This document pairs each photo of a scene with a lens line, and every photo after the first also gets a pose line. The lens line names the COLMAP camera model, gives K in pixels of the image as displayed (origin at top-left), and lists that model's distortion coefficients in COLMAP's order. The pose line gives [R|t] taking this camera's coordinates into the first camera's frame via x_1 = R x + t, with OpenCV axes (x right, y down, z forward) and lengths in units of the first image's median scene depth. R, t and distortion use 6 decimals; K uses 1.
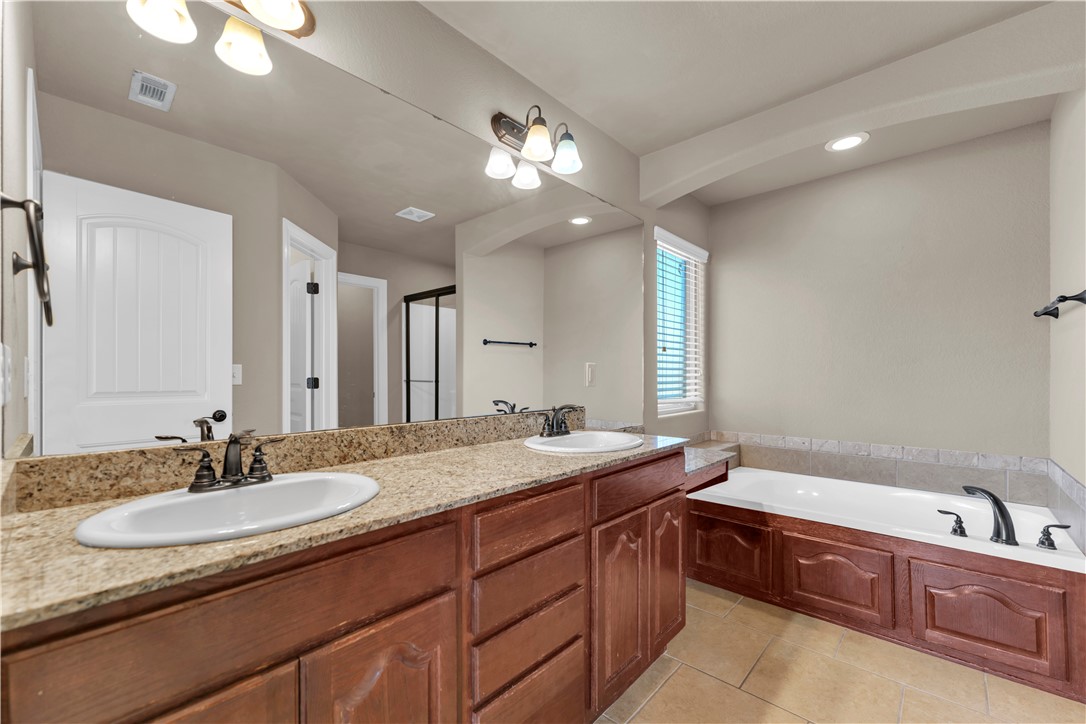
lens RADIAL K [[441.1, 0, 539.2], [0, 441.1, 367.4], [0, 0, 1]] dist [0.001981, 0.000277]
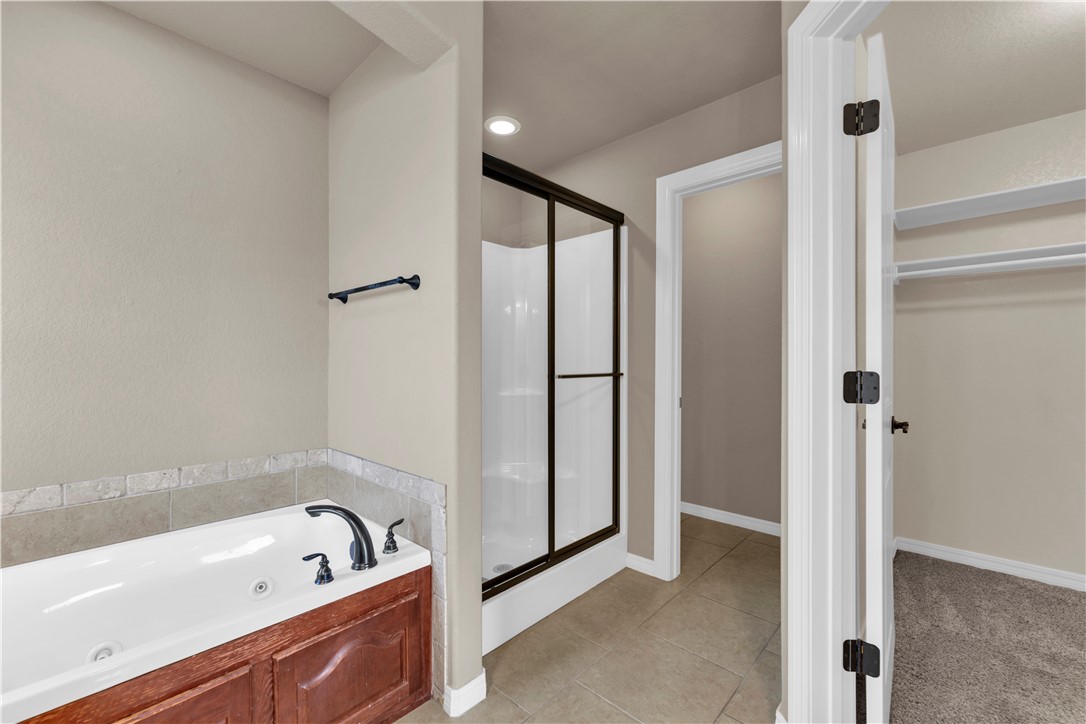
lens RADIAL K [[441.1, 0, 535.3], [0, 441.1, 367.6], [0, 0, 1]] dist [0.001981, 0.000277]
pose [[0.013296, -0.013178, 0.999825, 0.197461], [-0.017475, 0.999757, 0.013410, 0.009865], [-0.999759, -0.017651, 0.013063, 0.554375]]
